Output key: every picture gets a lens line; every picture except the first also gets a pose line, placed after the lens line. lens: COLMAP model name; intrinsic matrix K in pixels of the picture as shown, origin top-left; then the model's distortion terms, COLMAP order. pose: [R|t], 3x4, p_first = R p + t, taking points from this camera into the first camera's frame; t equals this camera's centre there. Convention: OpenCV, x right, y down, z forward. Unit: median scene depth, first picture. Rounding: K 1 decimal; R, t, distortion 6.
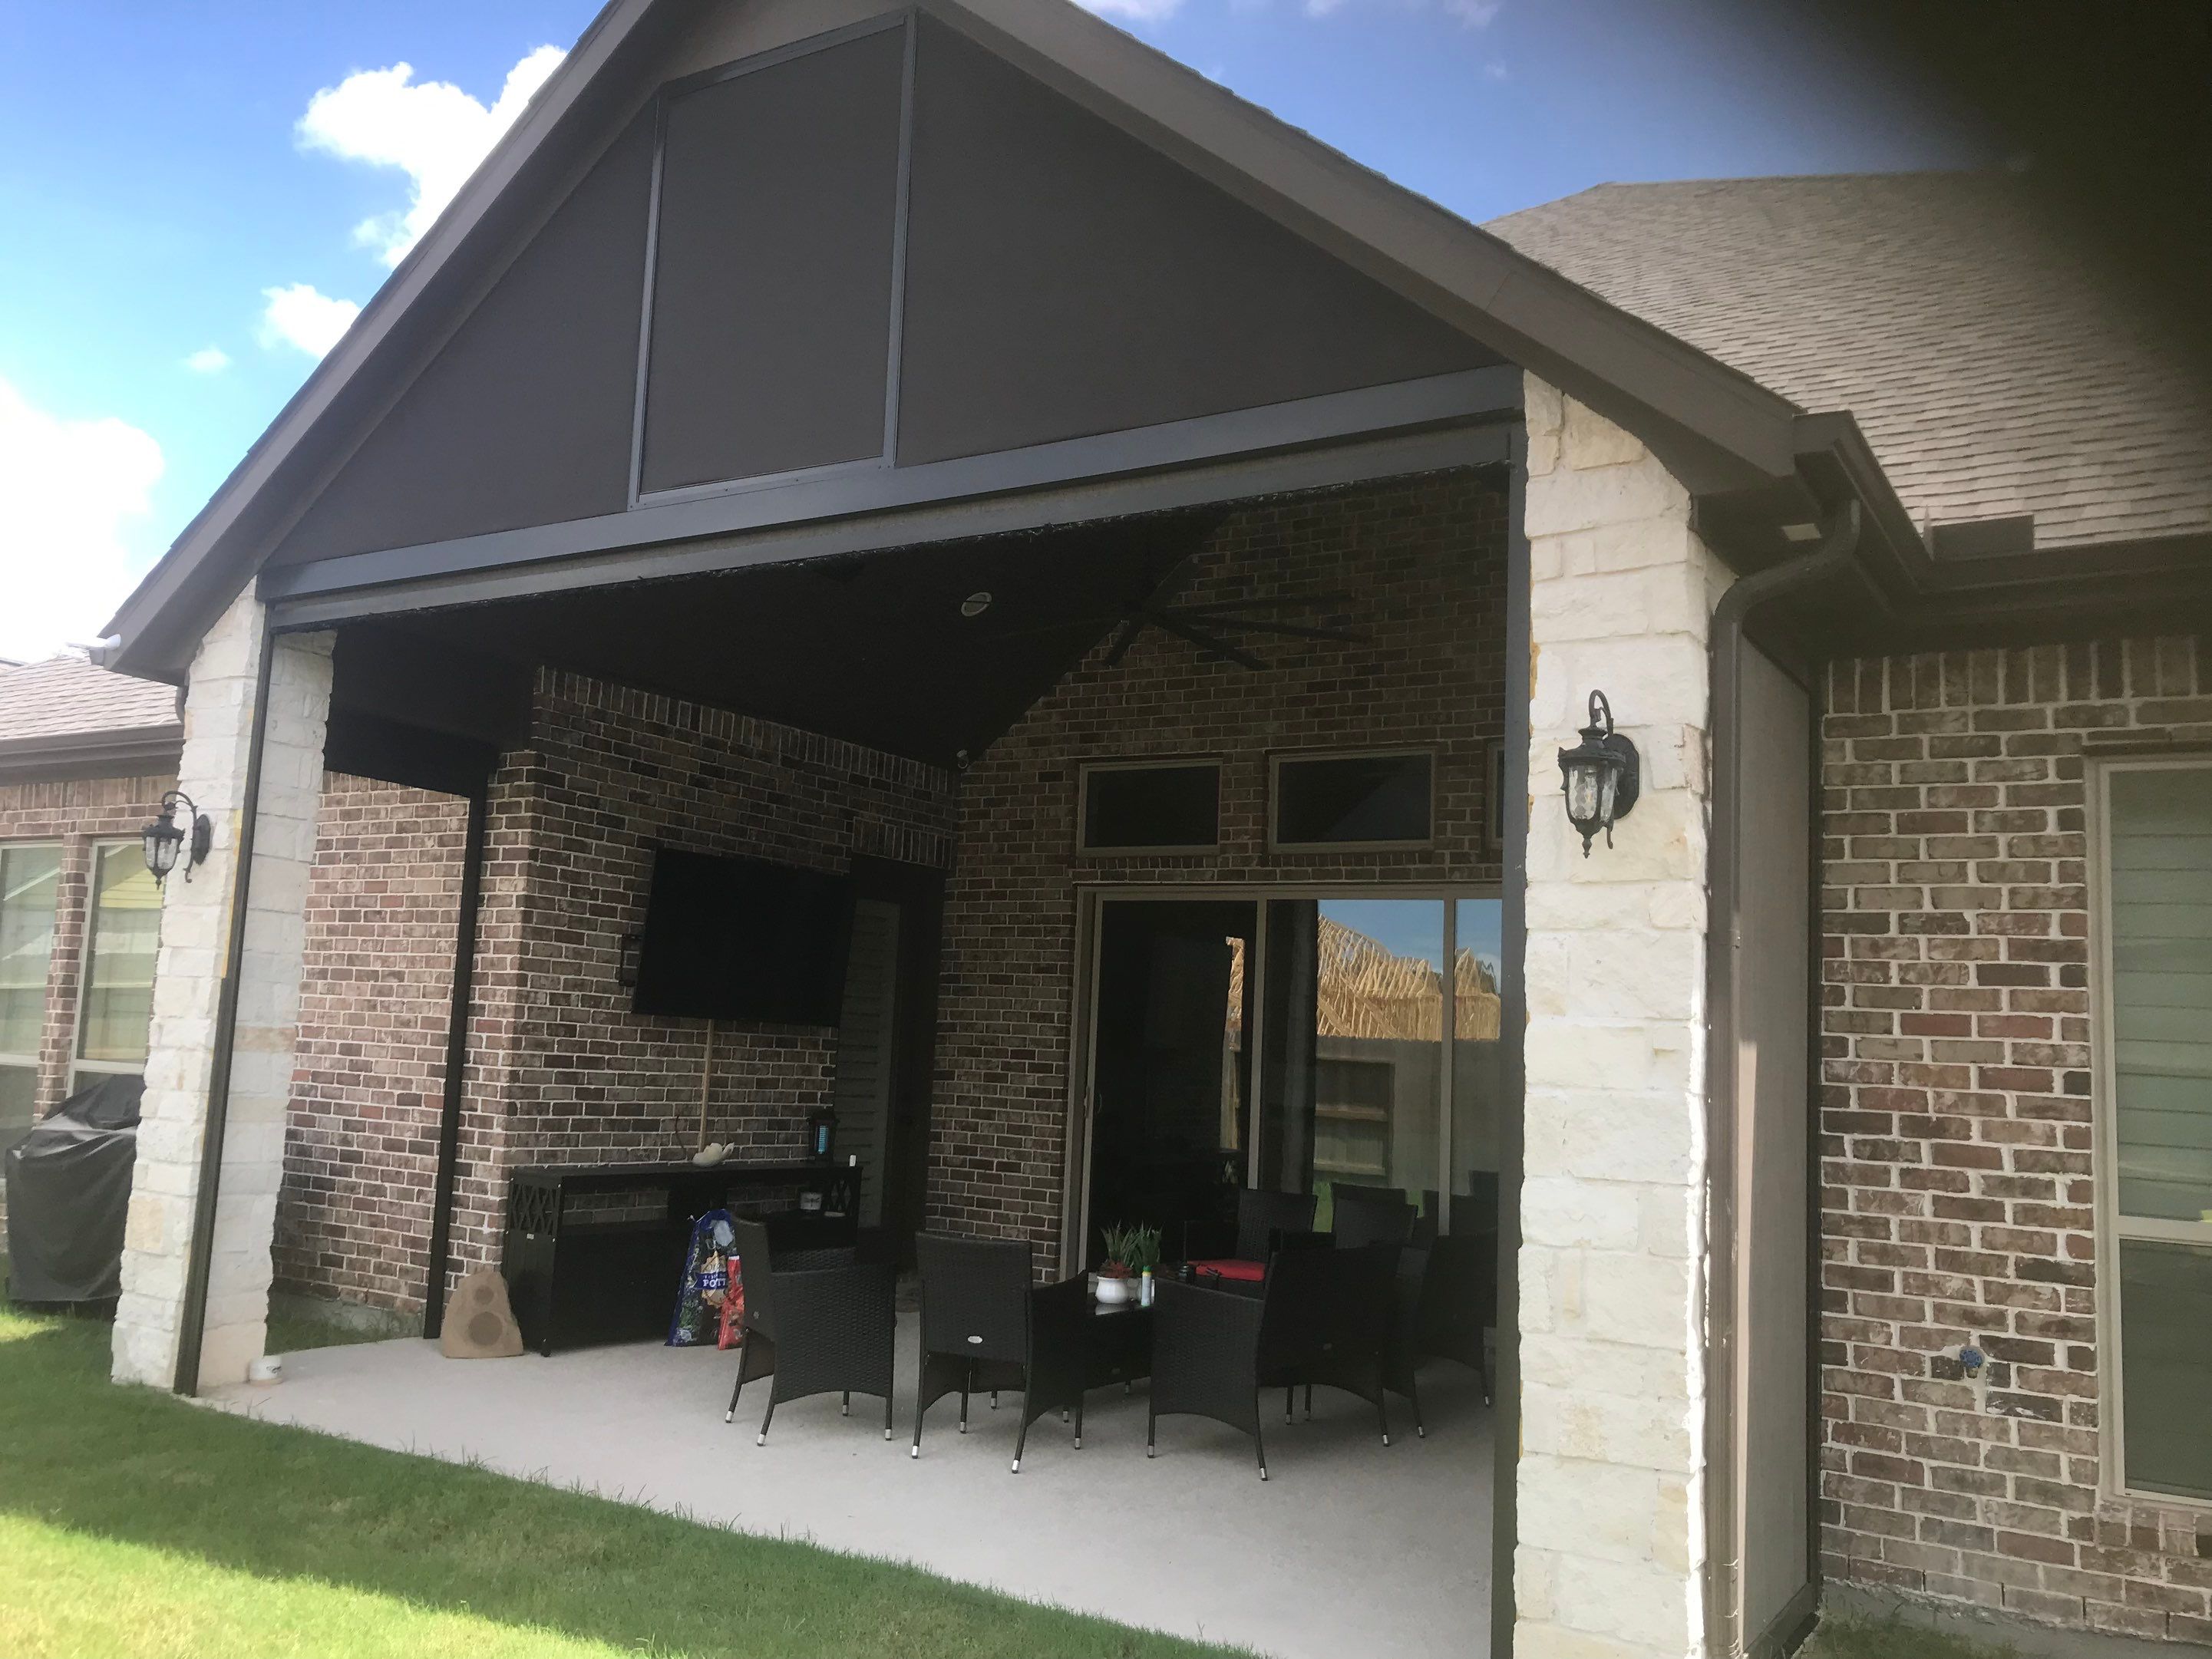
lens RADIAL K [[1775.0, 0, 1106.0], [0, 1775.0, 829.5], [0, 0, 1]] dist [0.232588, -0.365017]
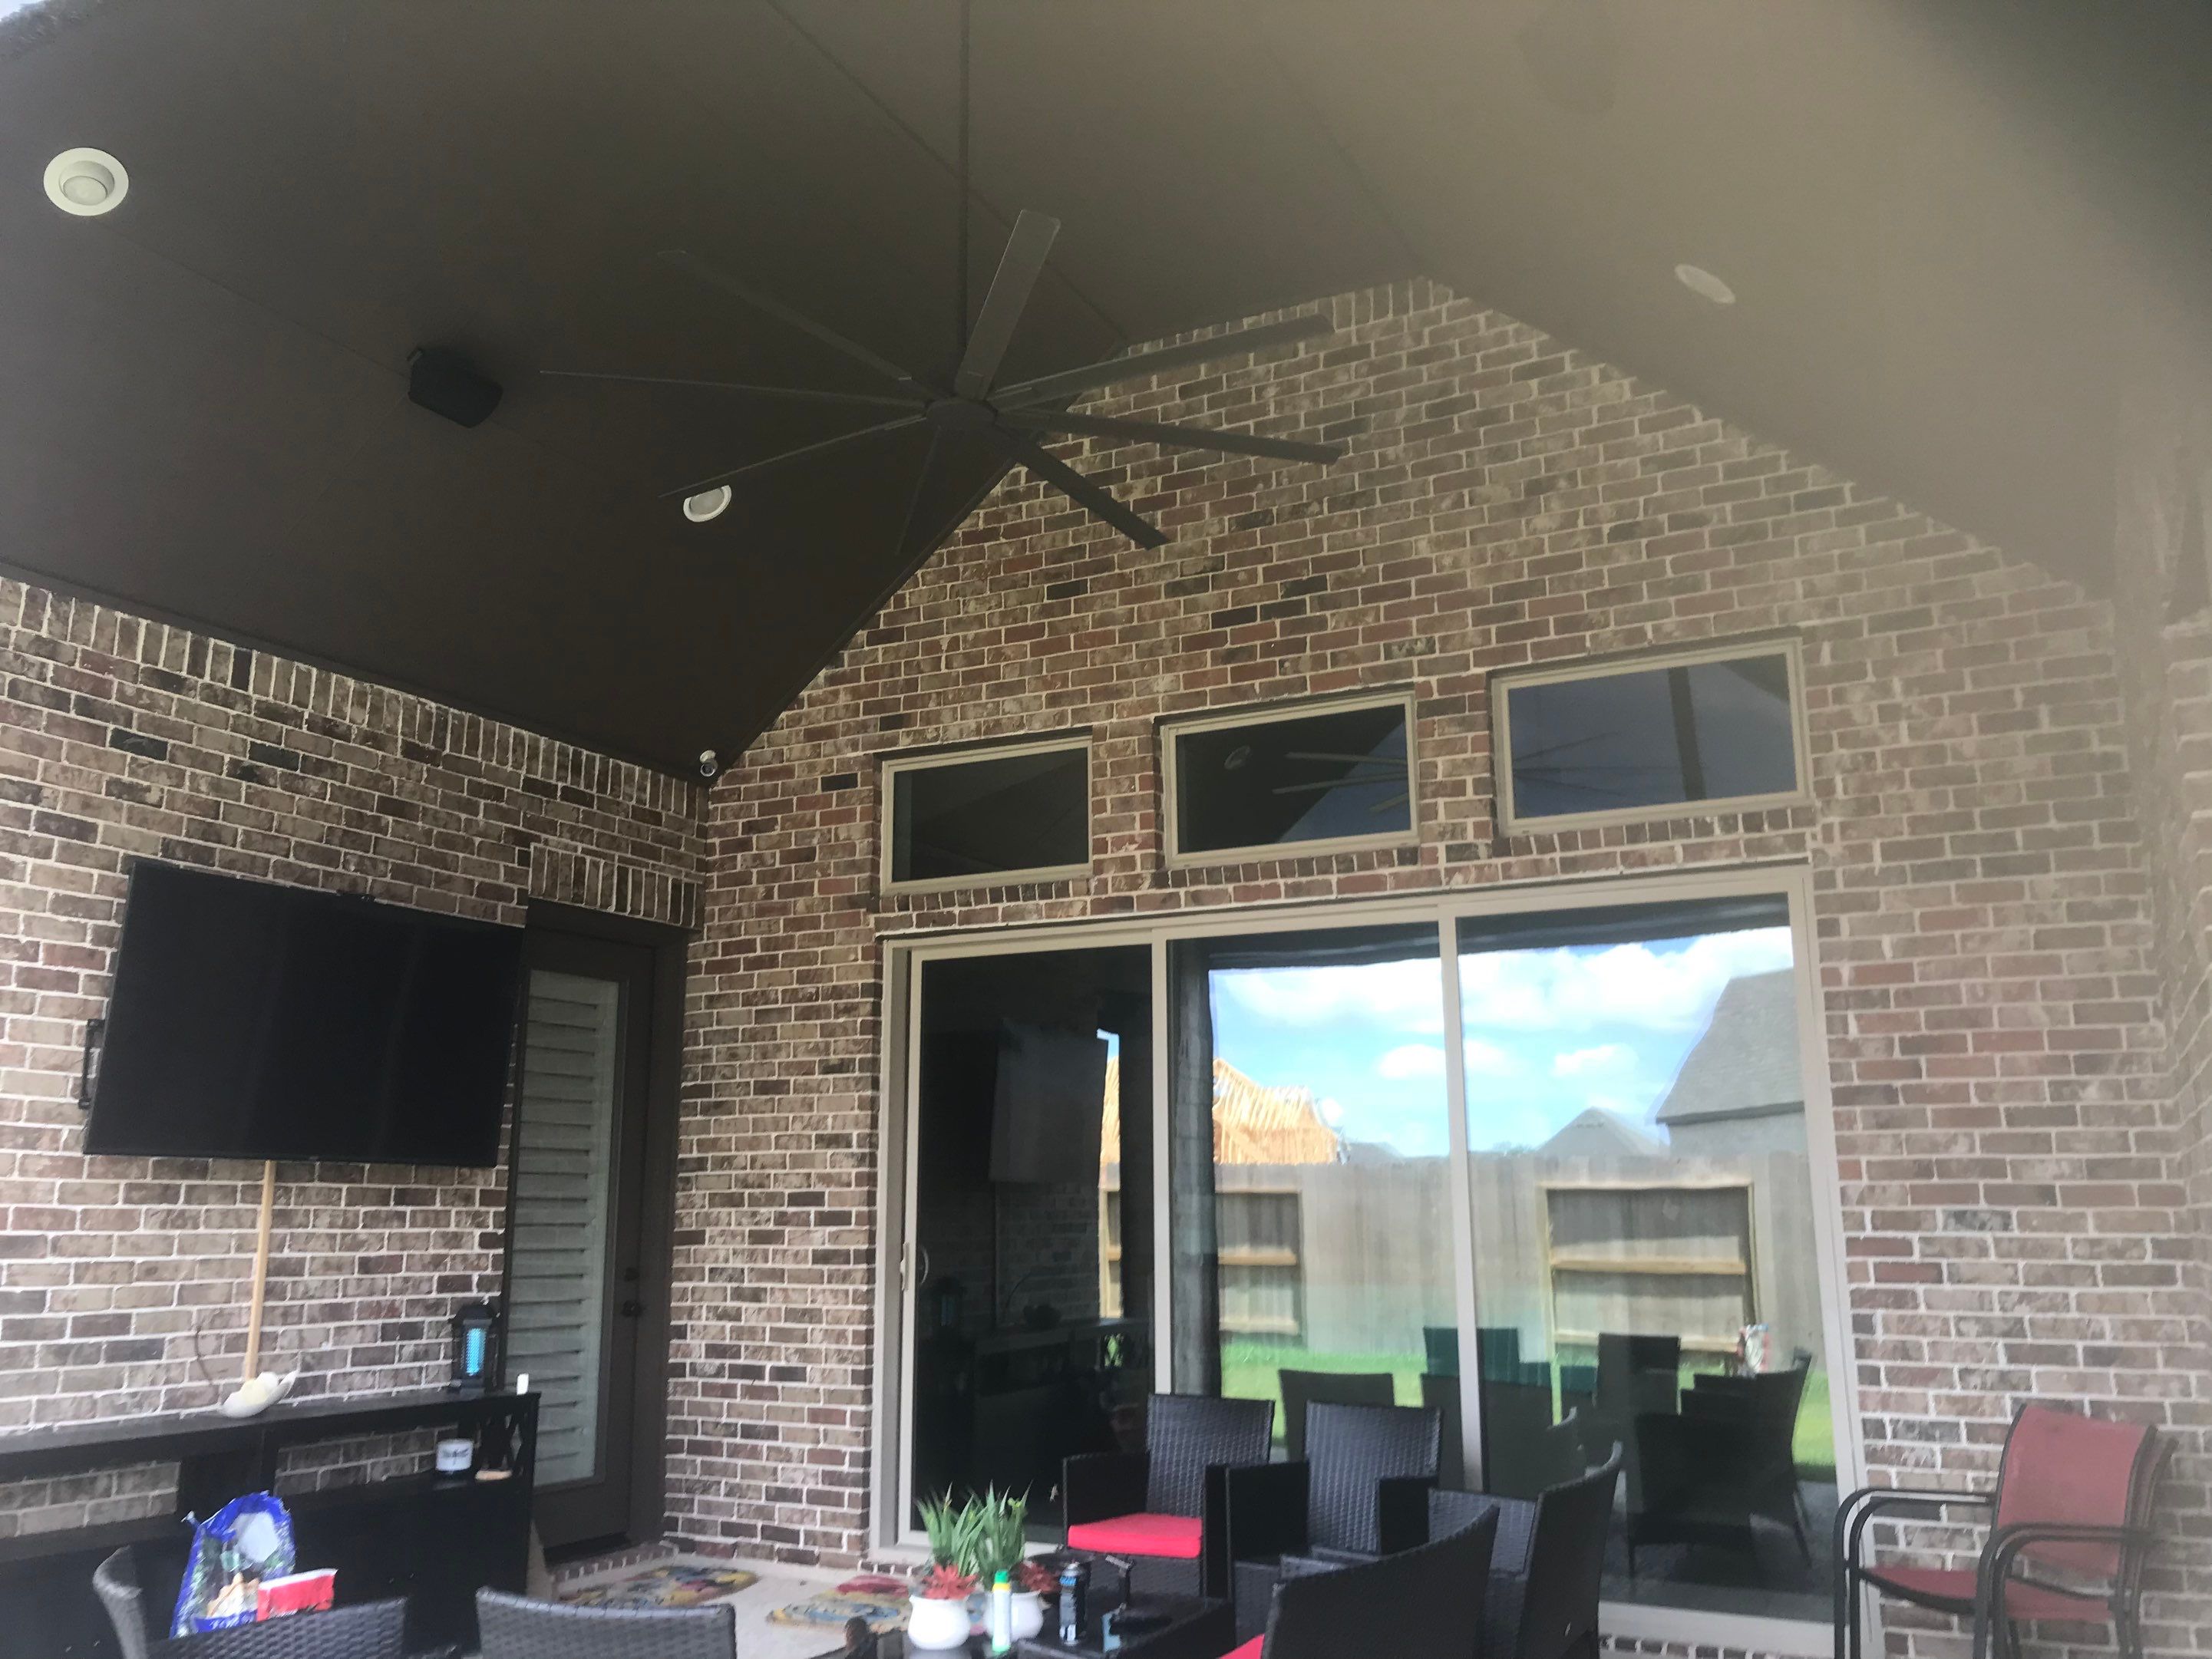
lens RADIAL K [[1698.0, 0, 1104.2], [0, 1698.0, 824.1], [0, 0, 1]] dist [0.048238, -0.003403]
pose [[0.995322, -0.031807, 0.091227, 0.010288], [0.040635, 0.994493, -0.096609, 0.054460], [-0.087651, 0.099864, 0.991133, 0.355631]]
